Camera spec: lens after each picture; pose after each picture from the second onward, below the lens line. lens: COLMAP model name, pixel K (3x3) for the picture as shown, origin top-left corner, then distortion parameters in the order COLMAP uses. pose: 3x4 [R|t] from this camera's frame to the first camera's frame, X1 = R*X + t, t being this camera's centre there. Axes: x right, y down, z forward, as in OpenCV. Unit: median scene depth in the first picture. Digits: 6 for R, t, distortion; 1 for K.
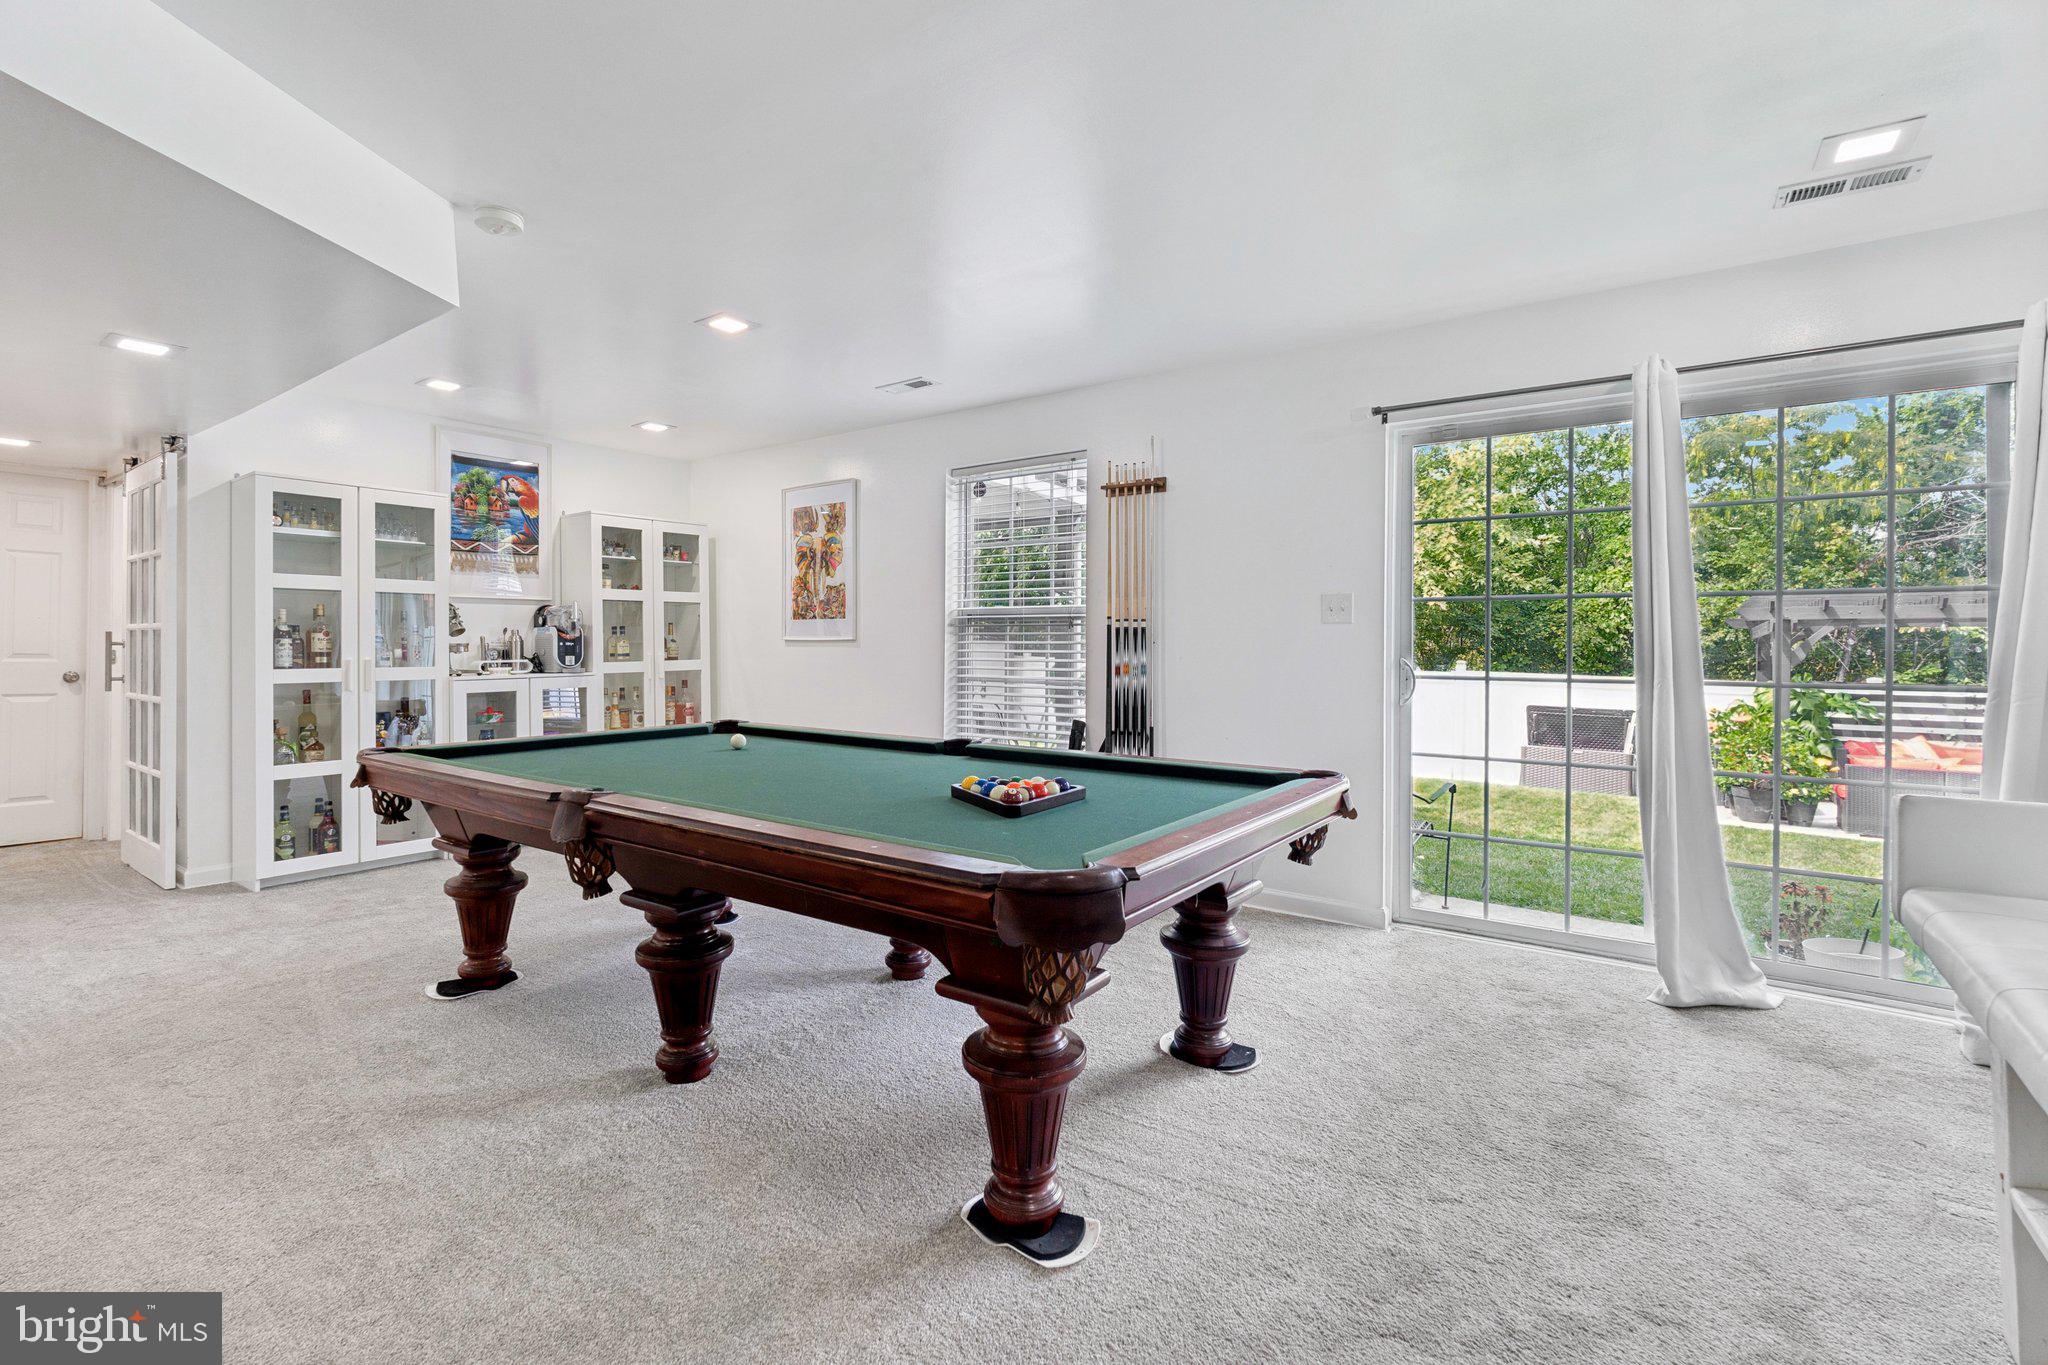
lens RADIAL K [[941.1, 0, 1033.0], [0, 941.1, 650.4], [0, 0, 1]] dist [-0.000825, -0.000235]
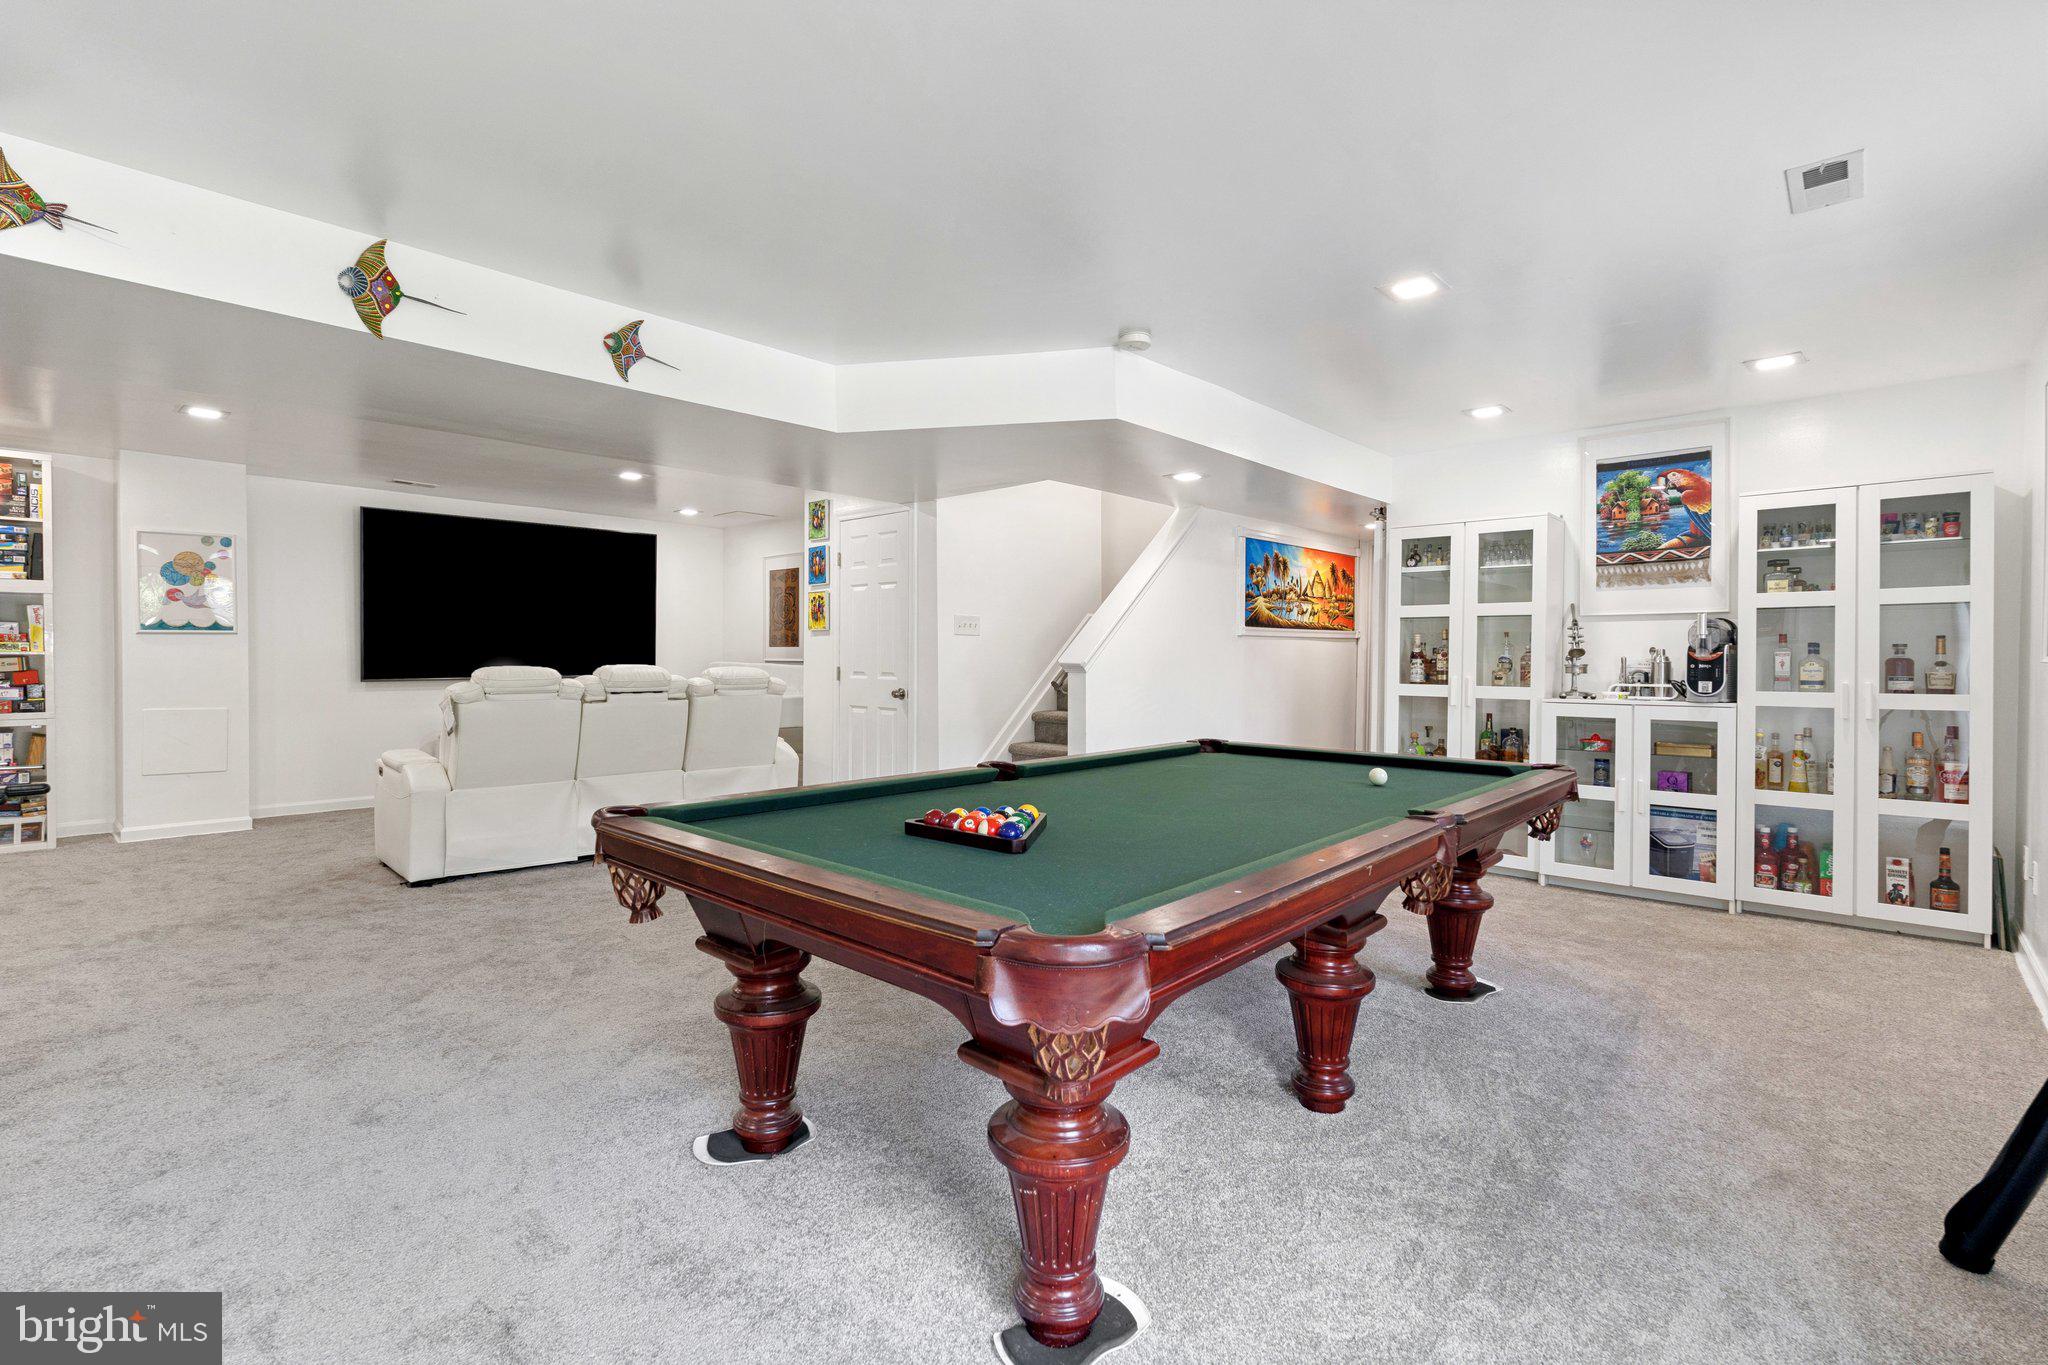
lens RADIAL K [[941.1, 0, 1033.0], [0, 941.1, 650.4], [0, 0, 1]] dist [-0.000825, -0.000235]
pose [[-0.095972, -0.008960, -0.995344, 0.357947], [-0.012711, 0.999889, -0.007776, -0.006957], [0.995303, 0.011906, -0.096075, 0.508374]]
